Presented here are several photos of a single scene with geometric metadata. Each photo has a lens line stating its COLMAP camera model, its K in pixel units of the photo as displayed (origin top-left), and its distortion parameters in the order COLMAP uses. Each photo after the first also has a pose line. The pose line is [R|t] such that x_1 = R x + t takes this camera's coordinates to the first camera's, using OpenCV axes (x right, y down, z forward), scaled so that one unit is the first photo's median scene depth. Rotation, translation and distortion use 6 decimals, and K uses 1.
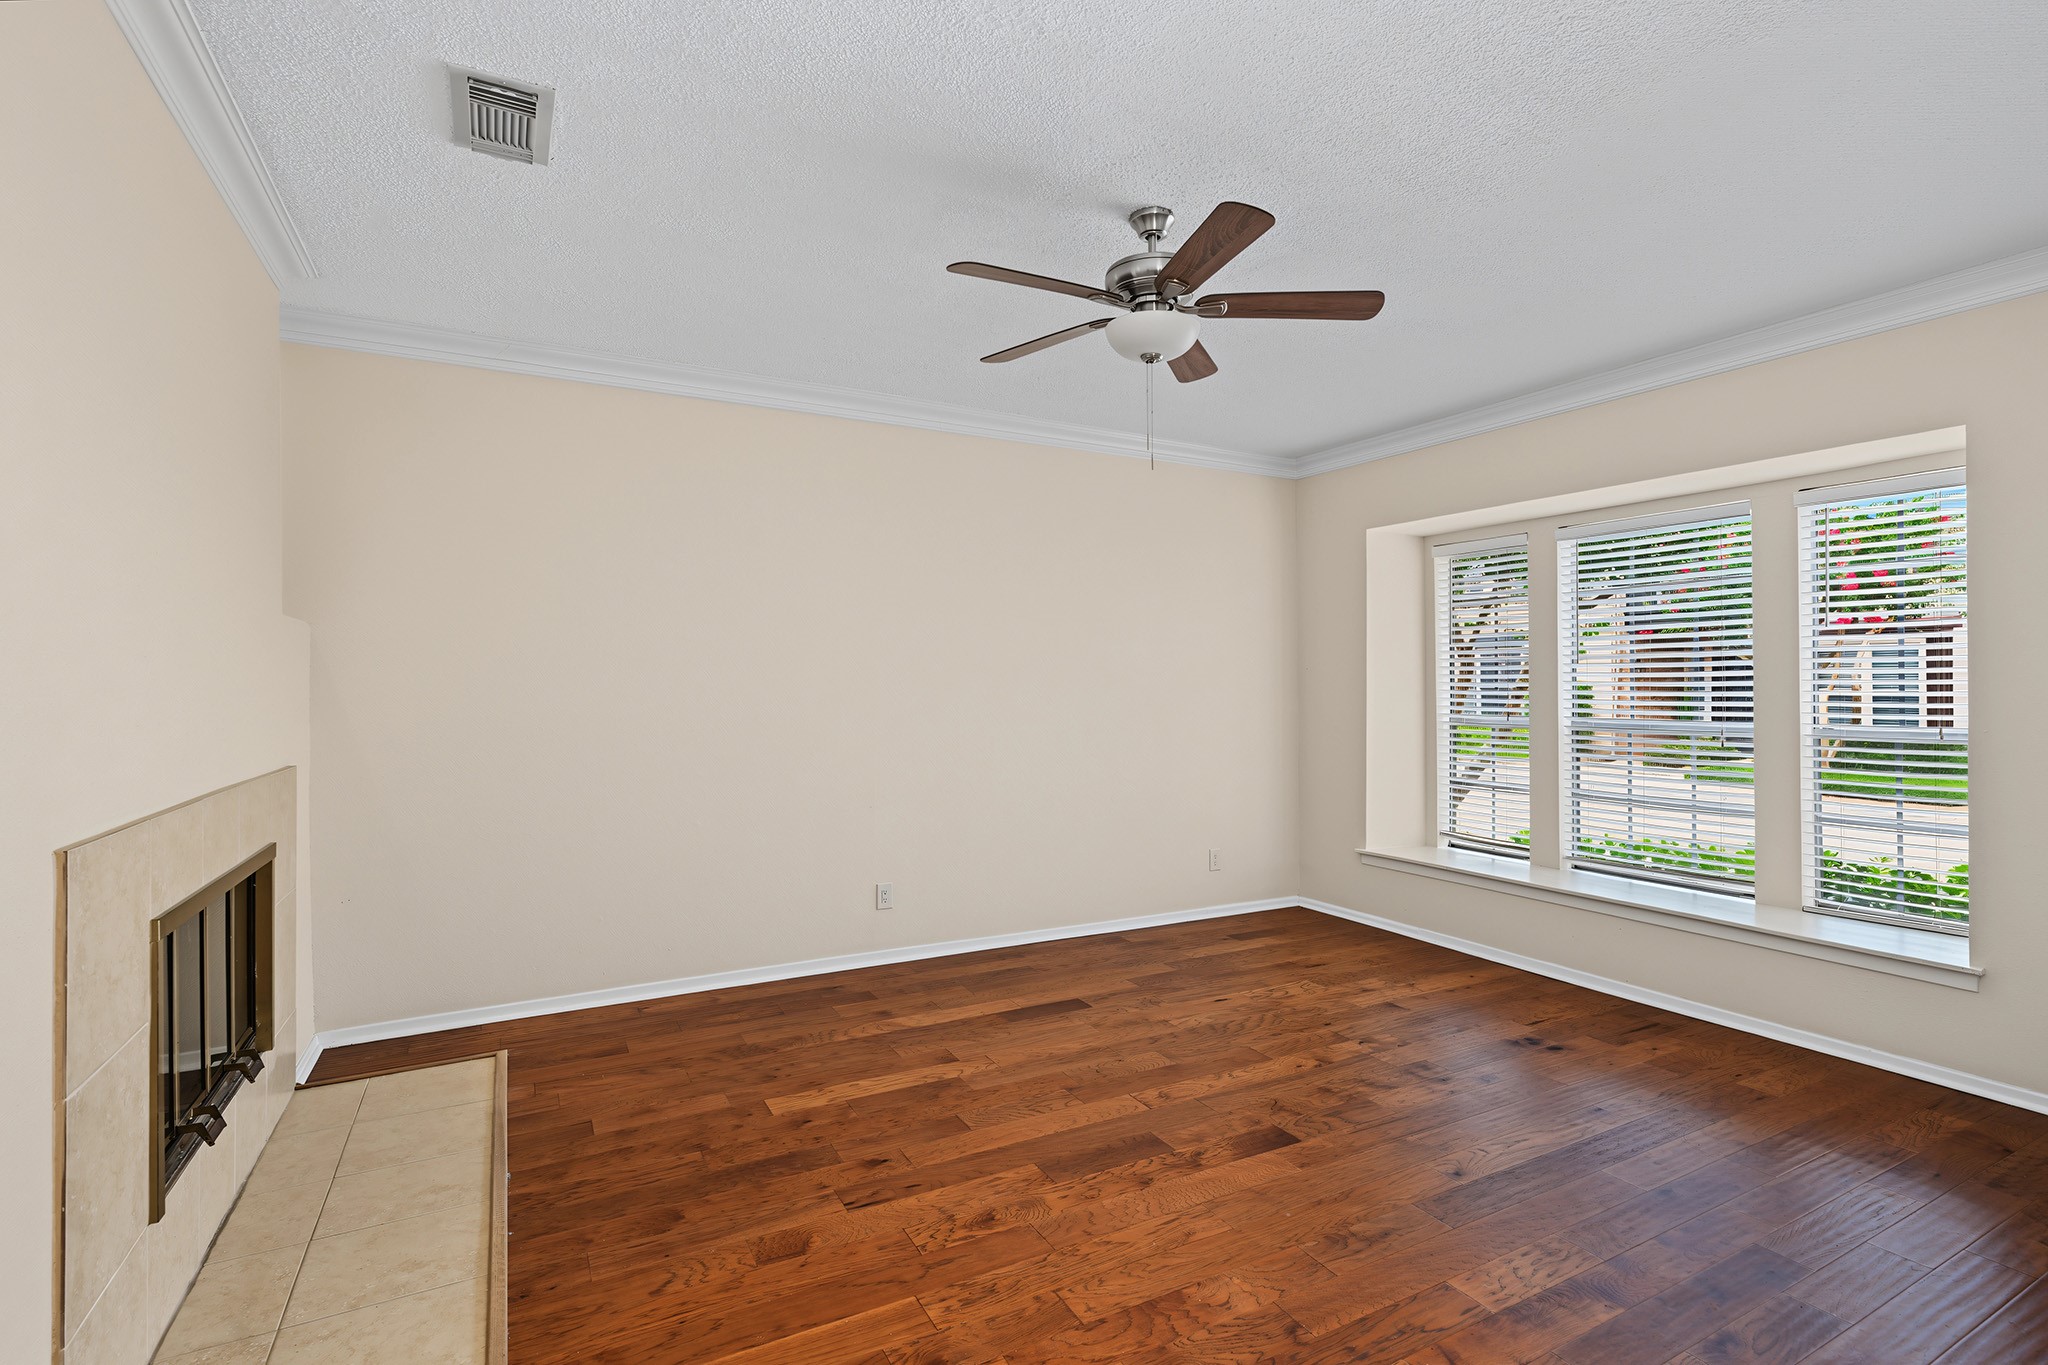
lens RADIAL K [[948.5, 0, 1020.5], [0, 948.5, 679.9], [0, 0, 1]] dist [-0.002017, -0.000039]
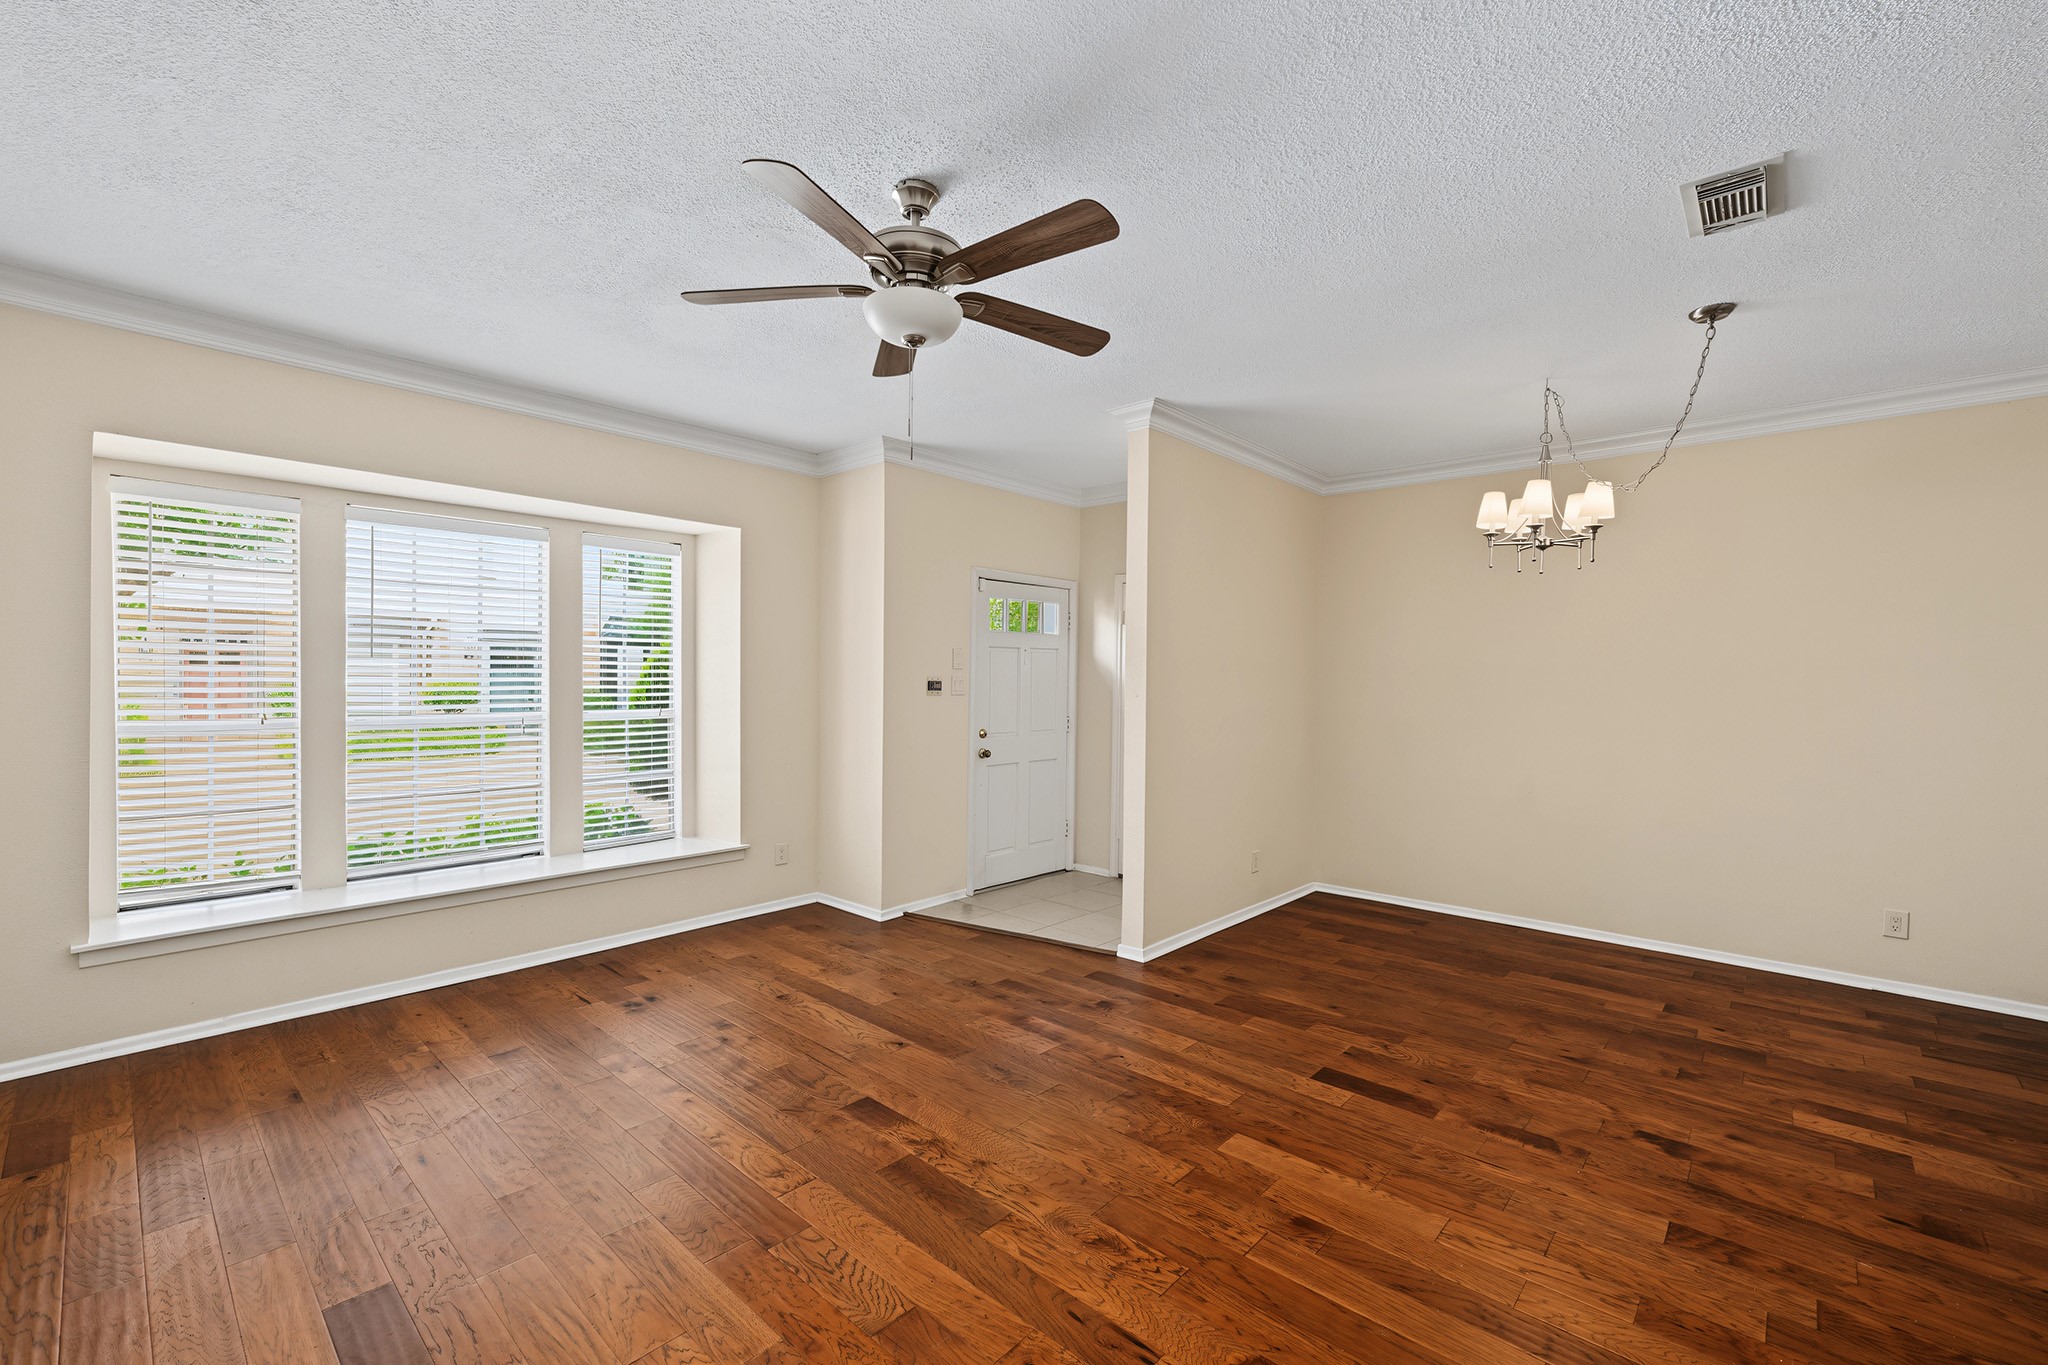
lens RADIAL K [[853.9, 0, 1015.1], [0, 853.9, 685.7], [0, 0, 1]] dist [-0.001518, -0.000162]
pose [[-0.324010, -0.009173, 0.946009, -0.575390], [-0.010329, 0.999928, 0.006158, -0.001451], [-0.945997, -0.007776, -0.324081, 0.958847]]
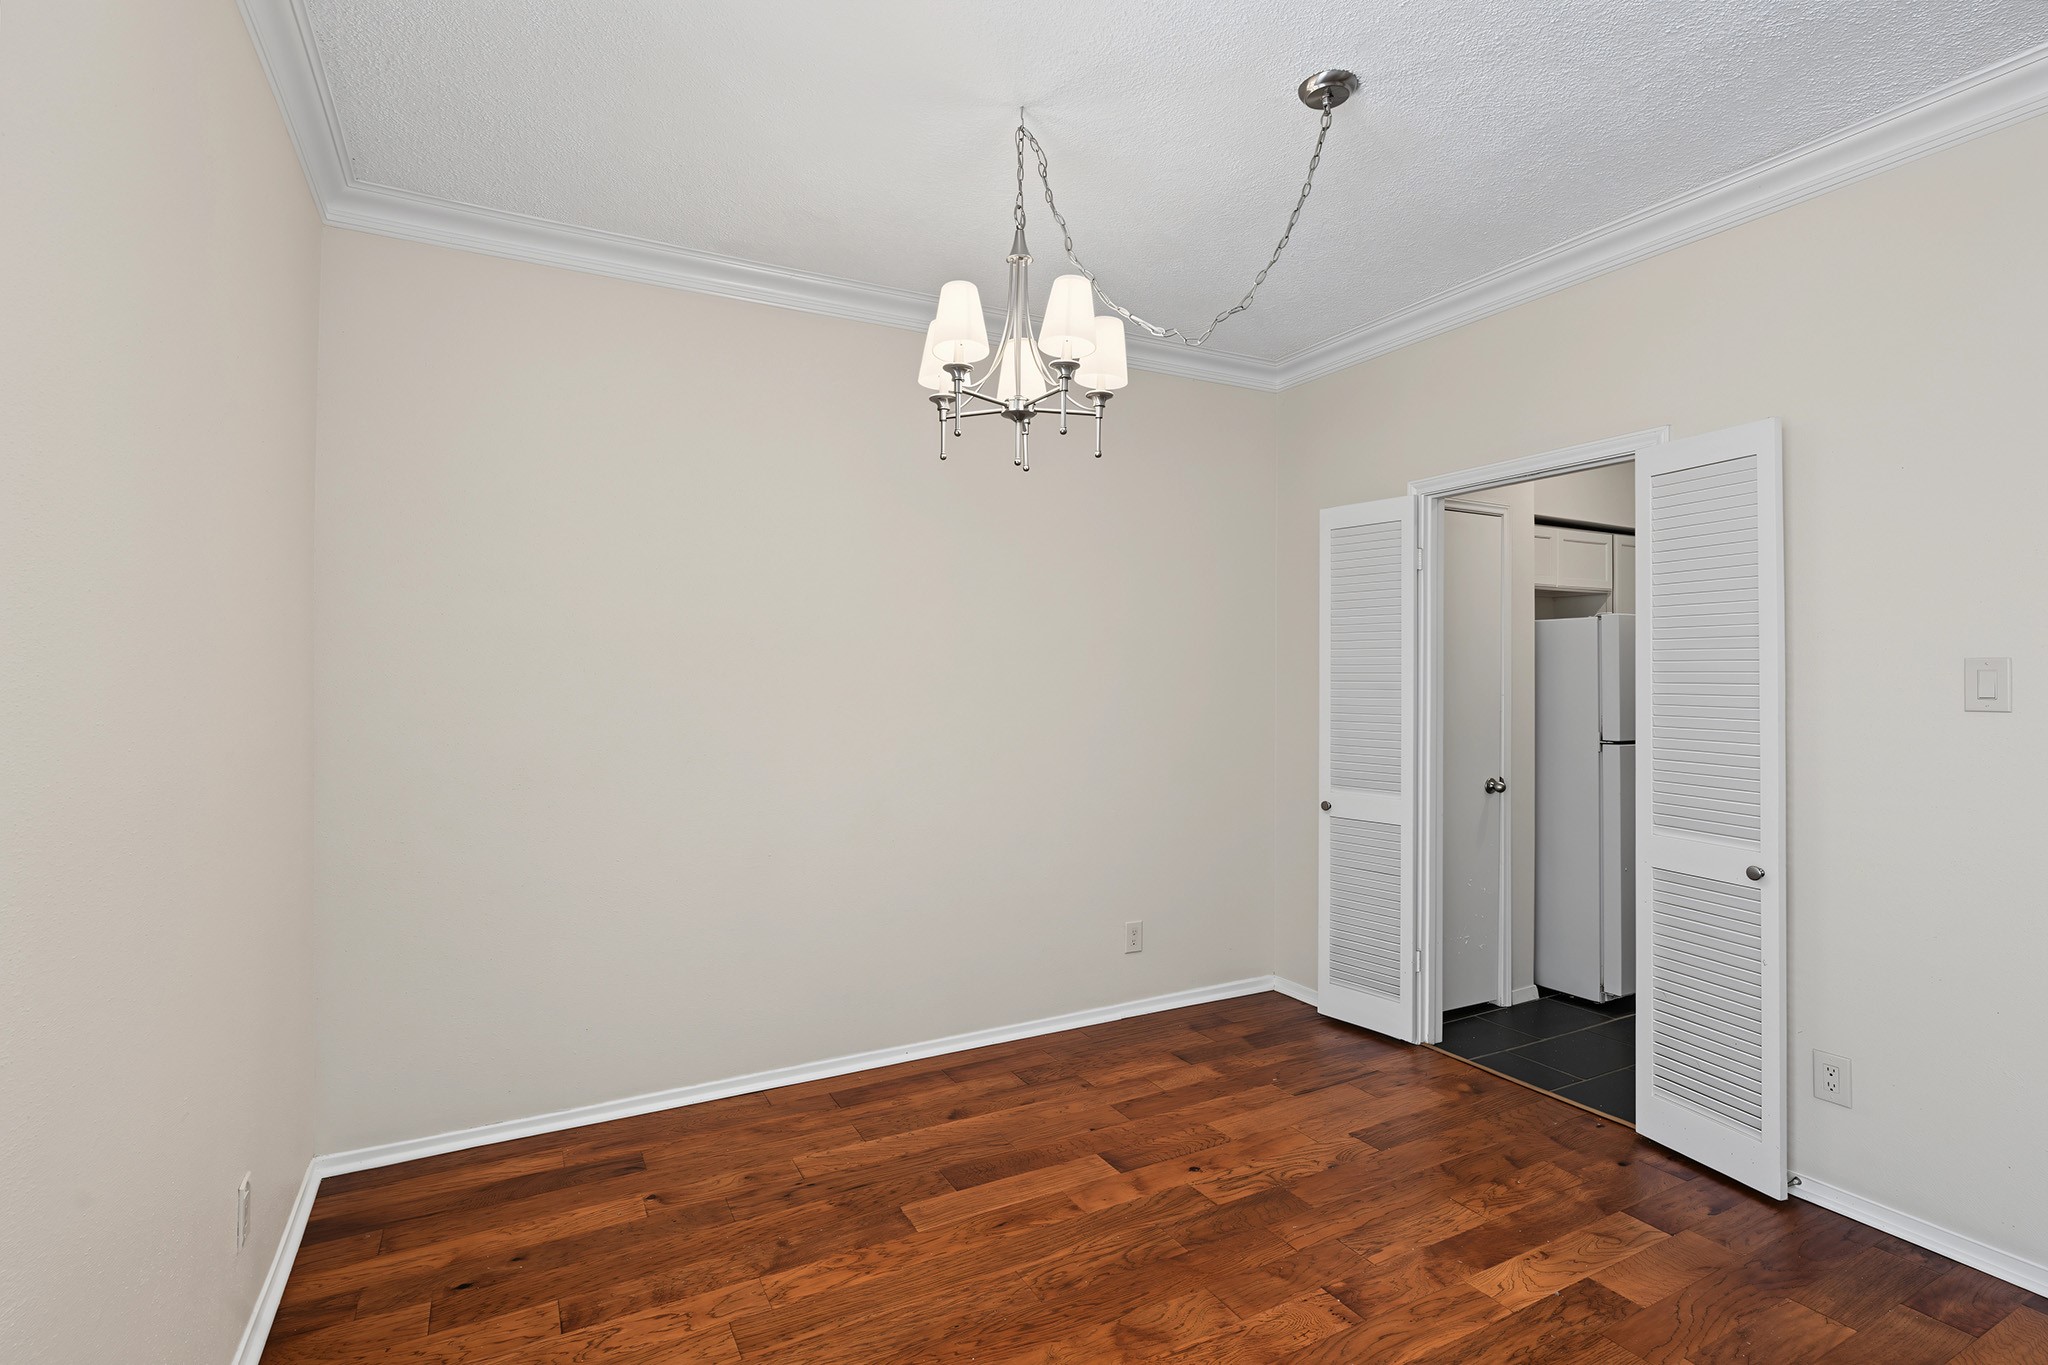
lens RADIAL K [[969.8, 0, 1018.5], [0, 969.8, 672.5], [0, 0, 1]] dist [-0.000436, -0.000904]
pose [[-0.999951, 0.002865, 0.009498, 0.237983], [0.002823, 0.999986, -0.004412, -0.000300], [-0.009511, -0.004385, -0.999945, 0.637938]]
